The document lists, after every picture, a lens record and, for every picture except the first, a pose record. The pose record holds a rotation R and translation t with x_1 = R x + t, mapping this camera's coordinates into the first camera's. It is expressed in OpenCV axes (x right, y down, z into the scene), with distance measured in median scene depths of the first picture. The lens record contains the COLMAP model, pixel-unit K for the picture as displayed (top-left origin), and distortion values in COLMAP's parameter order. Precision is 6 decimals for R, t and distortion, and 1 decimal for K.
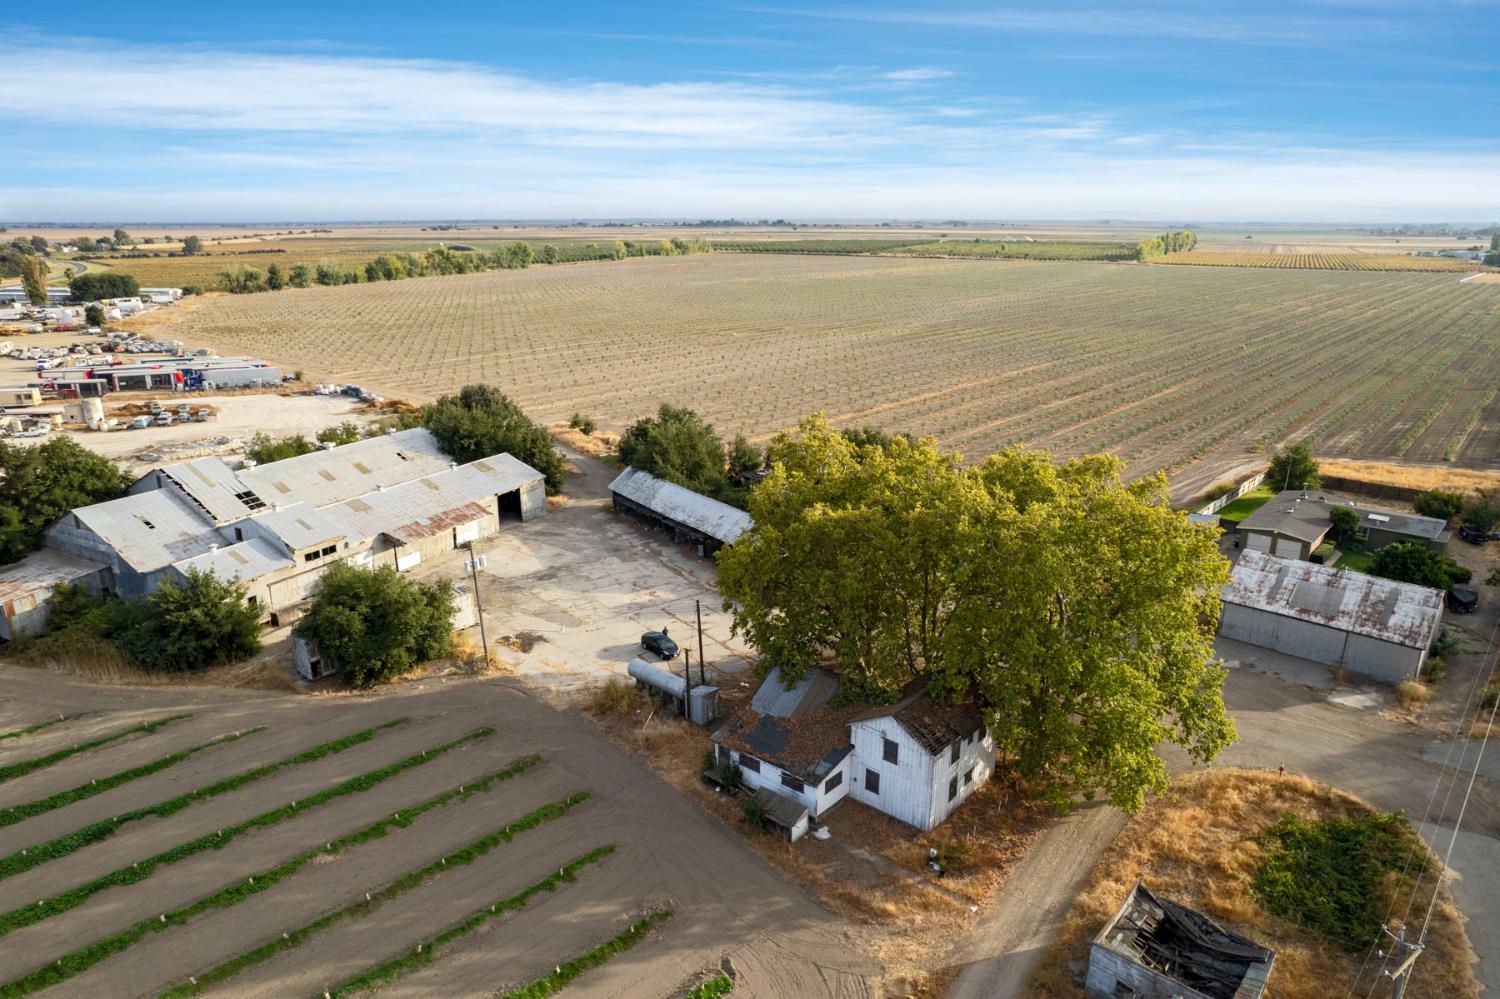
lens RADIAL K [[954.1, 0, 753.7], [0, 954.1, 505.5], [0, 0, 1]] dist [-0.073686, 0.068142]
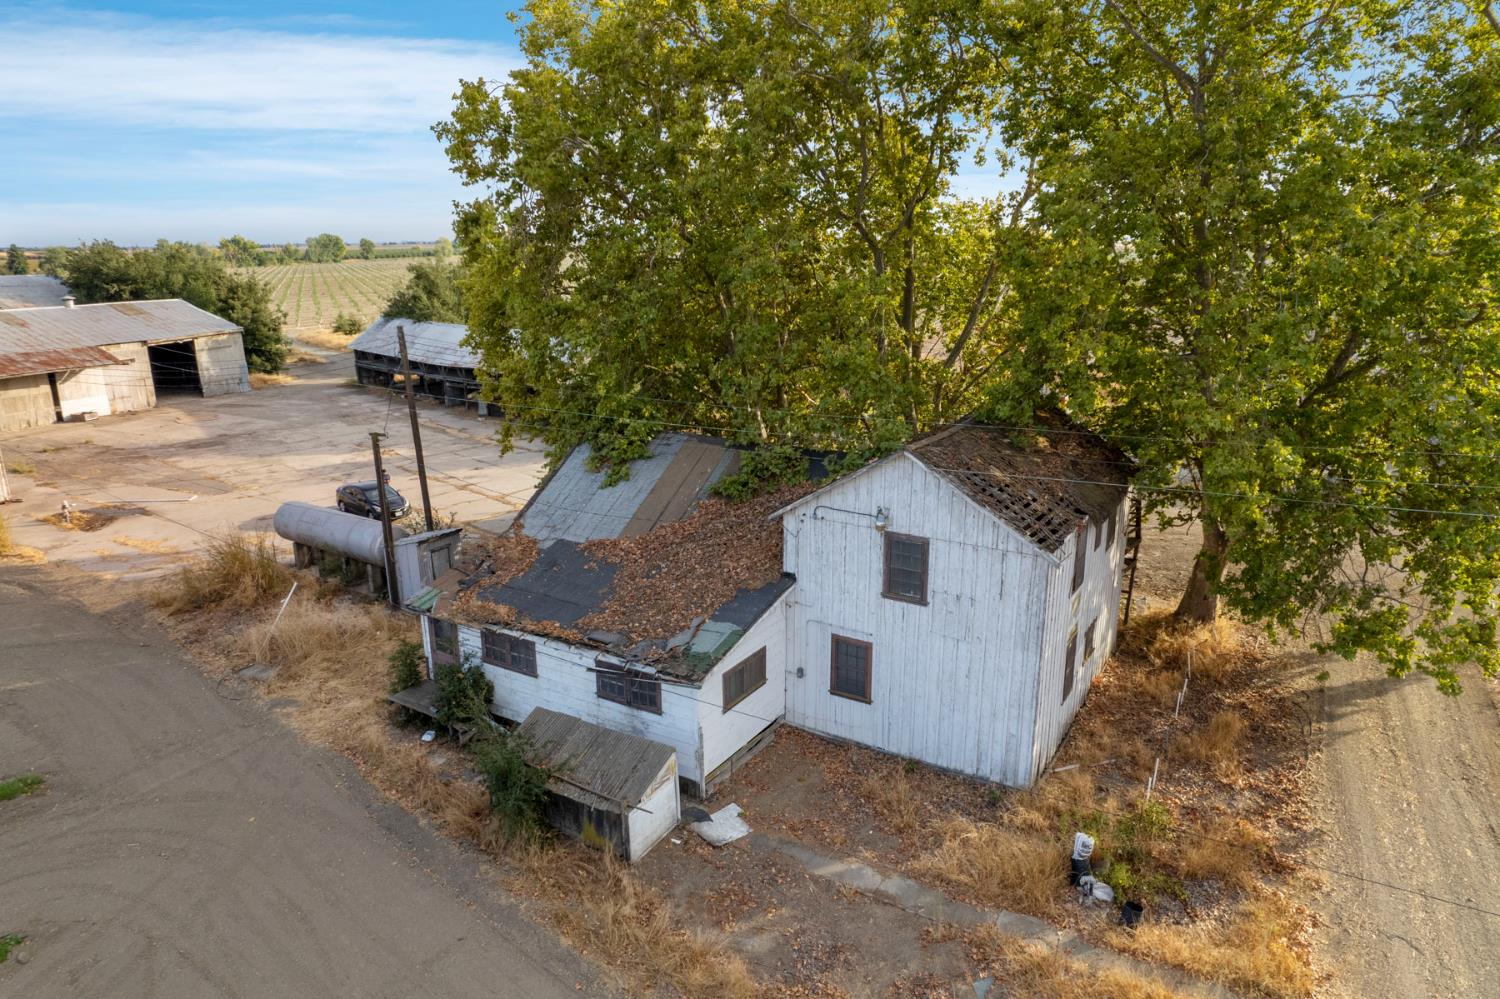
lens RADIAL K [[954.1, 0, 753.7], [0, 954.1, 505.5], [0, 0, 1]] dist [-0.073686, 0.068142]
pose [[0.986846, -0.051203, 0.153343, 0.027424], [0.054194, 0.998412, -0.015385, 0.175350], [-0.152312, 0.023493, 0.988053, 0.487253]]
